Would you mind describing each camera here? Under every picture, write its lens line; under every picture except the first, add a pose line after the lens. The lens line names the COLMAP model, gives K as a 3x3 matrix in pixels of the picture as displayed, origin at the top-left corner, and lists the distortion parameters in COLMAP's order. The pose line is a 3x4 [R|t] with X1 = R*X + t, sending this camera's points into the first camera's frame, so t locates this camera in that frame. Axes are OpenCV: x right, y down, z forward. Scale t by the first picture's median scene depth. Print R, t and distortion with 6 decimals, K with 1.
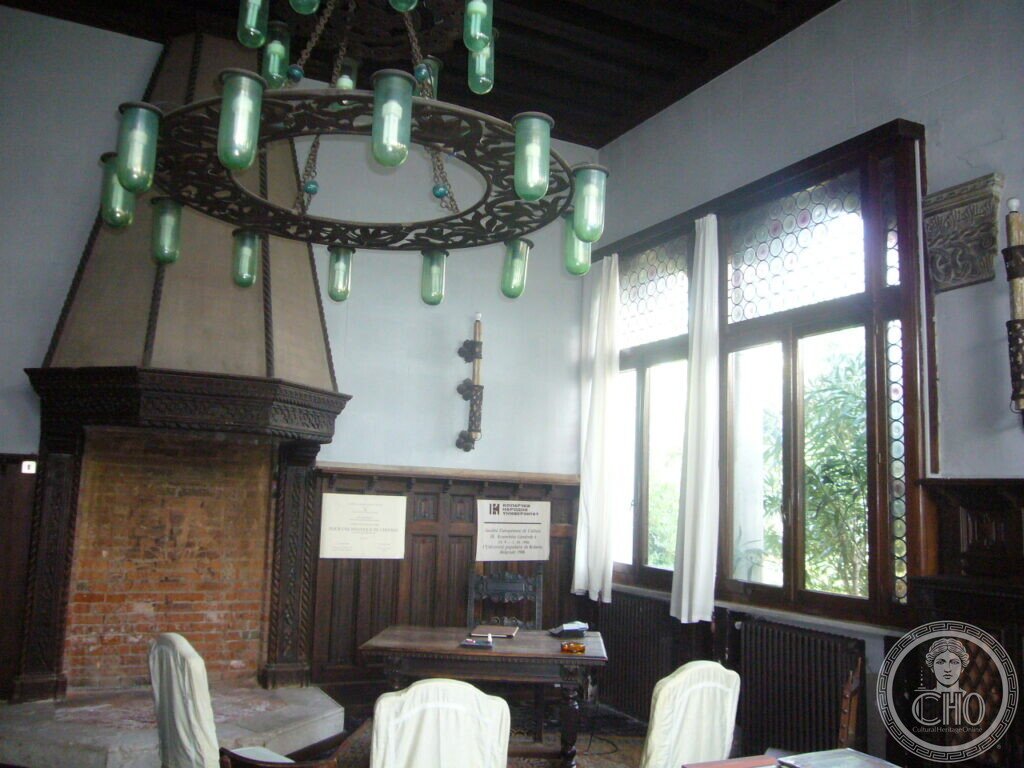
lens RADIAL K [[862.4, 0, 512.0], [0, 862.4, 384.0], [0, 0, 1]] dist [-0.139658, 0.164586]
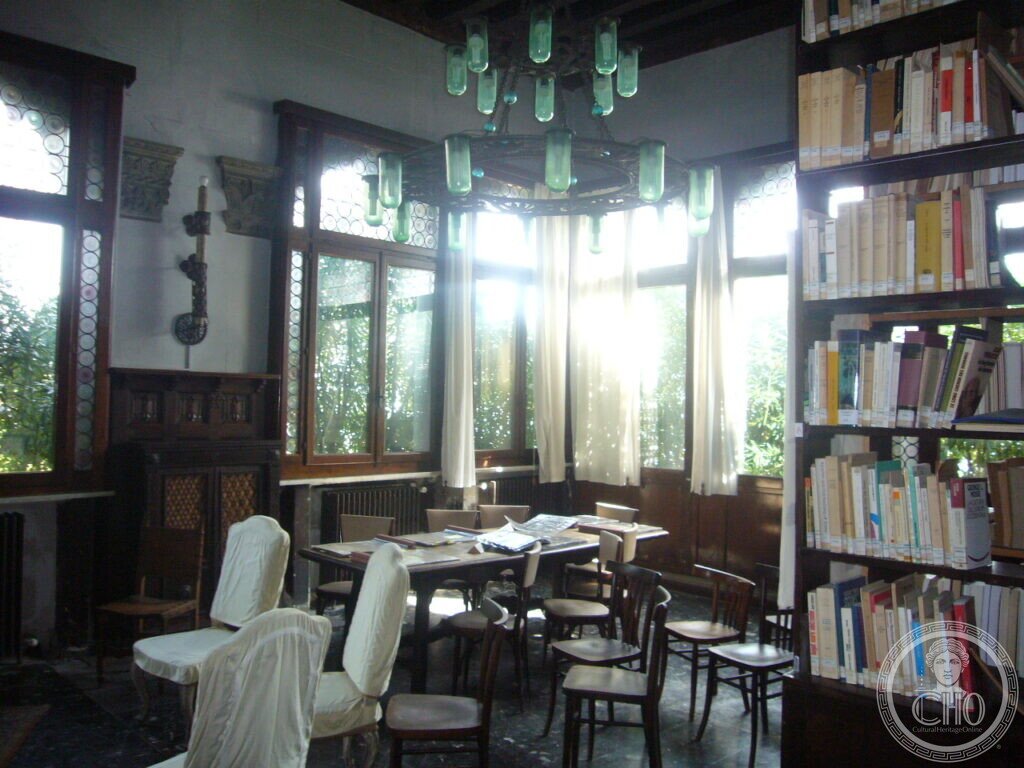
lens RADIAL K [[862.4, 0, 512.0], [0, 862.4, 384.0], [0, 0, 1]] dist [-0.139658, 0.164586]
pose [[-0.329133, -0.019115, 0.944090, -0.824724], [-0.143583, 0.989183, -0.030029, 0.086648], [-0.933303, -0.145439, -0.328317, 0.830006]]
